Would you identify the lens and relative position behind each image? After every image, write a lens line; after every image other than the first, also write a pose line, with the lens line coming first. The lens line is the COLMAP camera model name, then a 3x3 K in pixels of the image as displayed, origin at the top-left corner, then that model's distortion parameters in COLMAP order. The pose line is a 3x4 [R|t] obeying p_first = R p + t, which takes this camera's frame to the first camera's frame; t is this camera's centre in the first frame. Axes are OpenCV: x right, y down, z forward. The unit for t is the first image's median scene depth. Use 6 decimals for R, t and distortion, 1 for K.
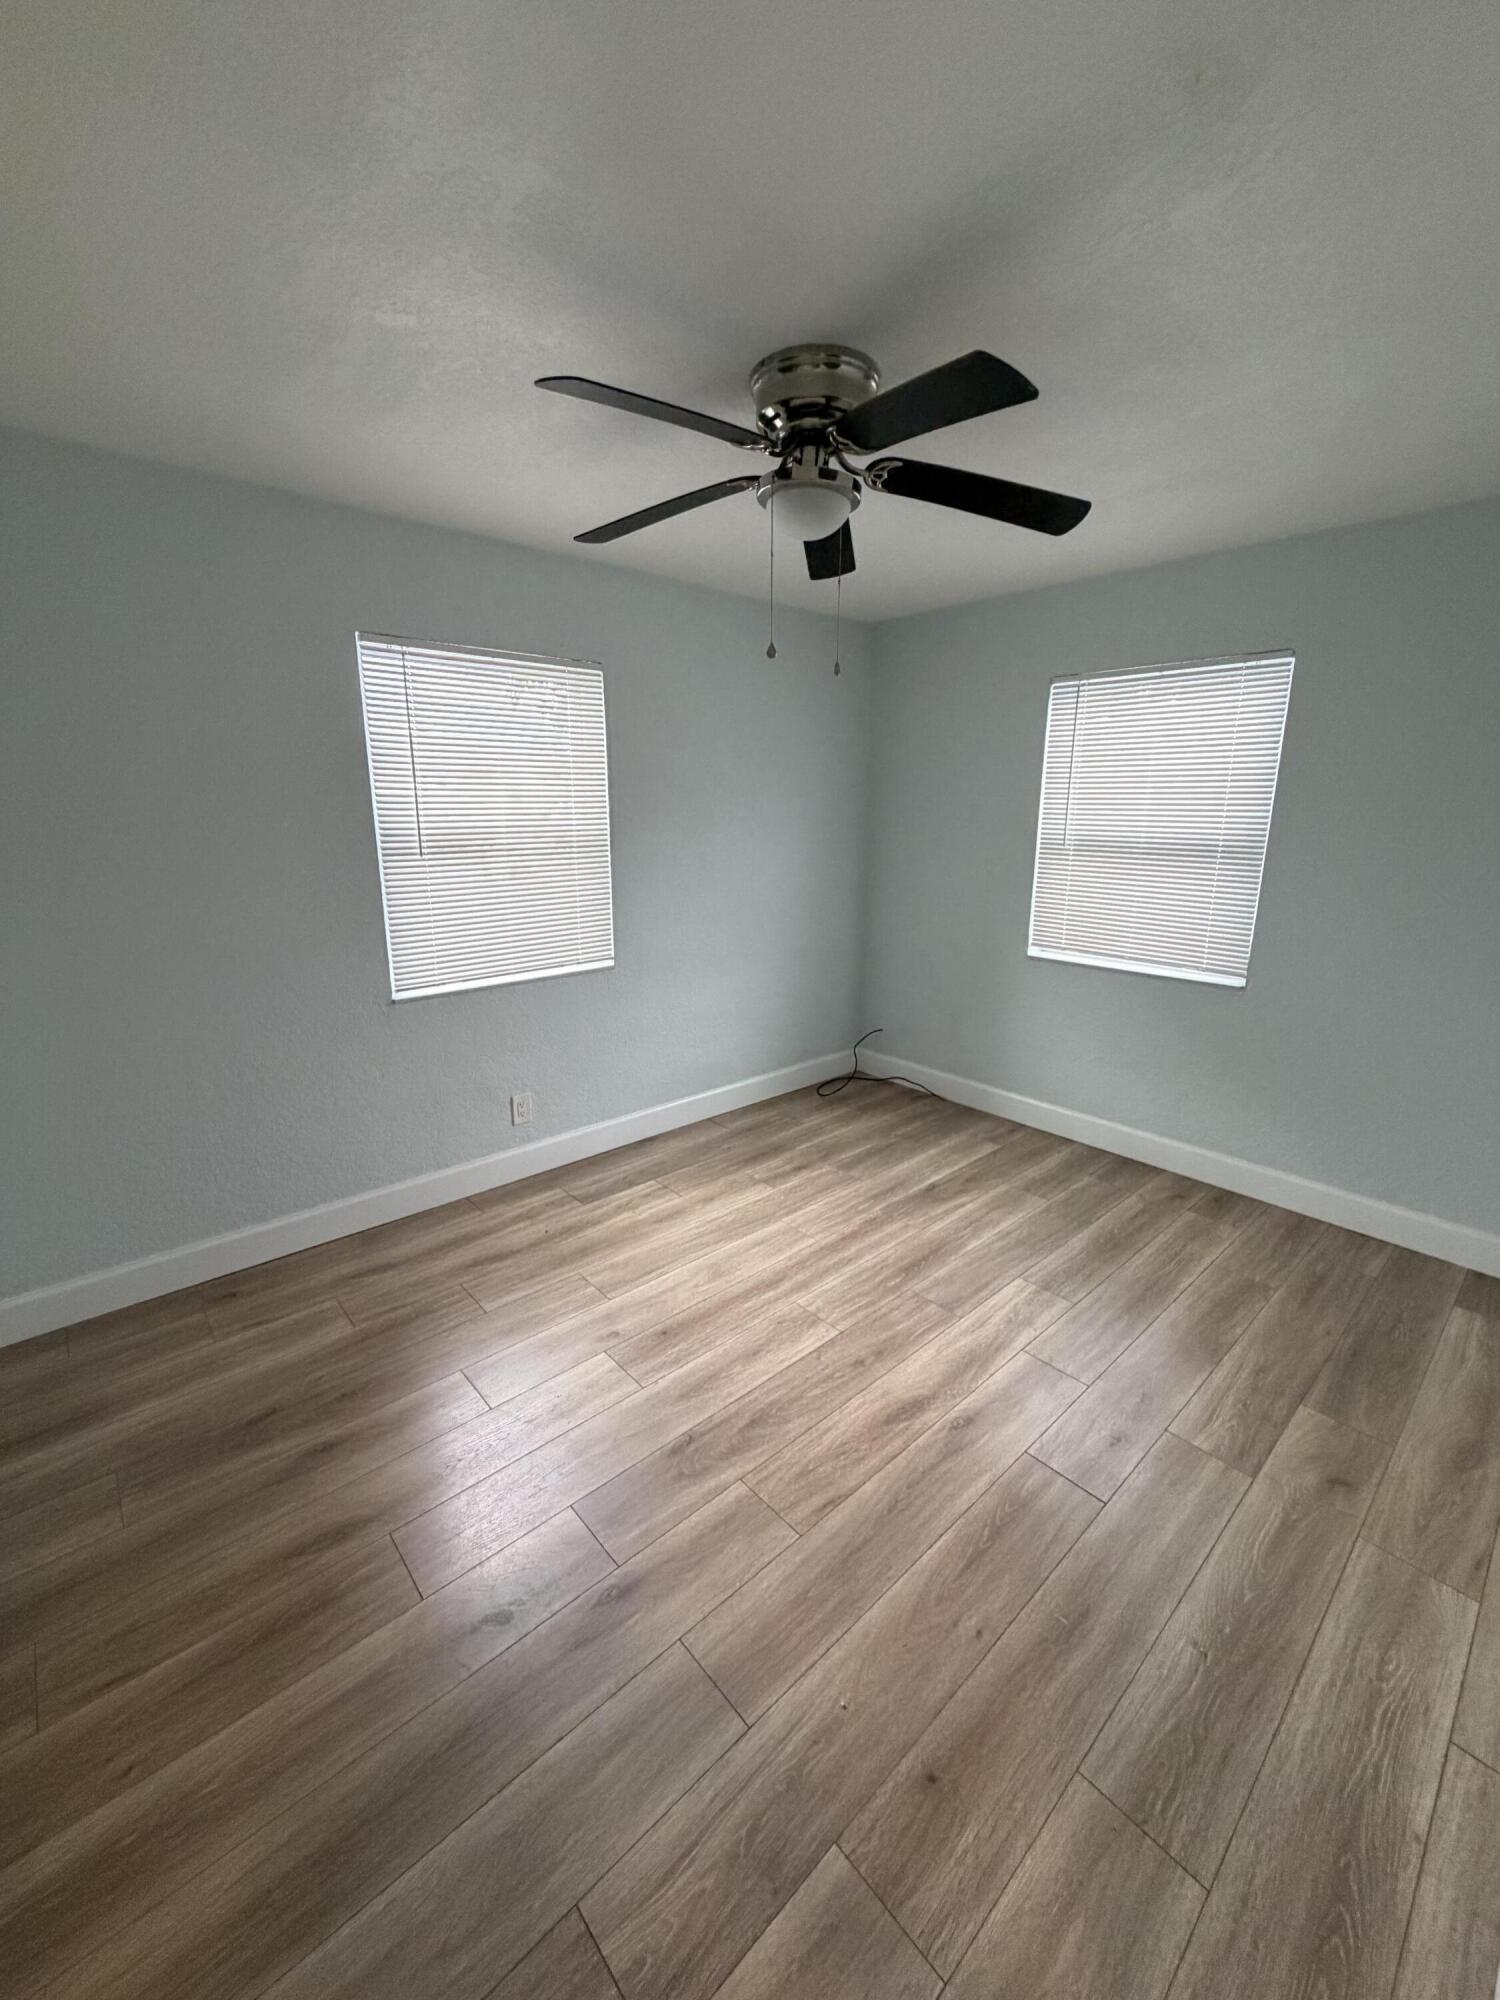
lens RADIAL K [[793.7, 0, 756.6], [0, 793.7, 991.5], [0, 0, 1]] dist [-0.001092, -0.000642]
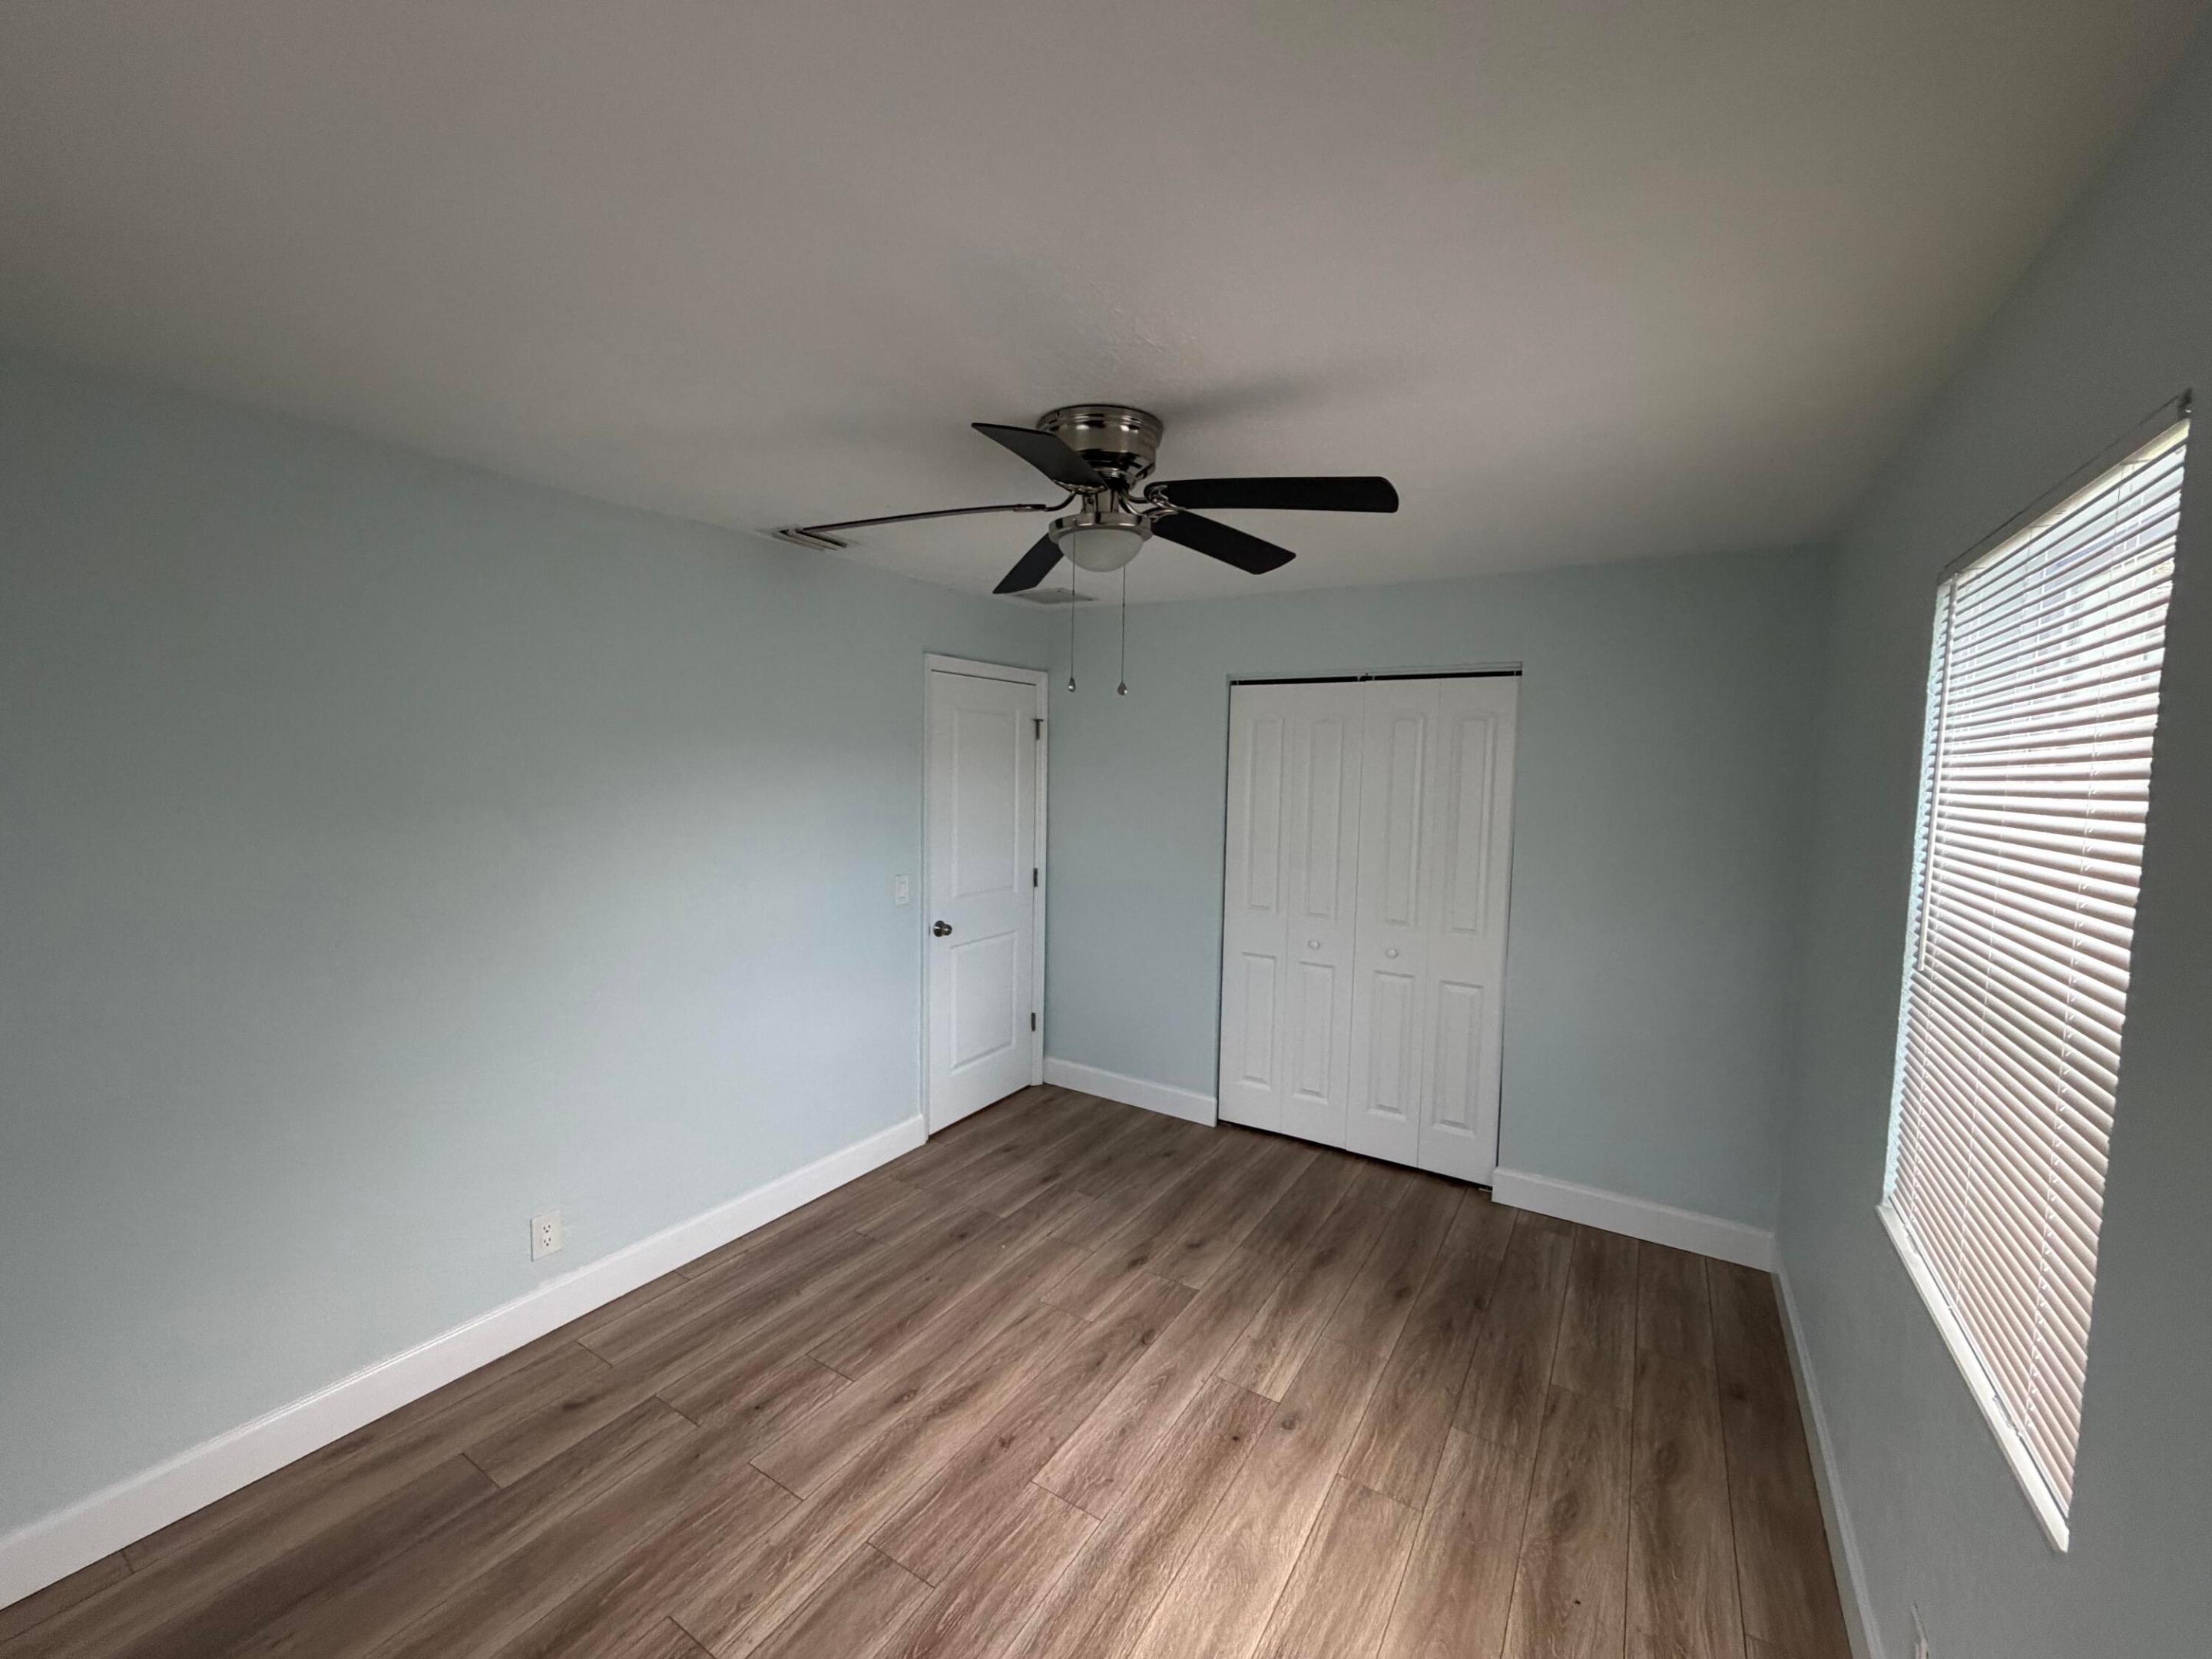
lens RADIAL K [[877.8, 0, 1107.1], [0, 877.8, 835.7], [0, 0, 1]] dist [-0.001092, -0.000642]
pose [[-0.961244, 0.002992, -0.275683, 0.294559], [-0.082292, 0.951244, 0.297260, -0.486101], [0.263131, 0.308426, -0.914131, 1.749534]]
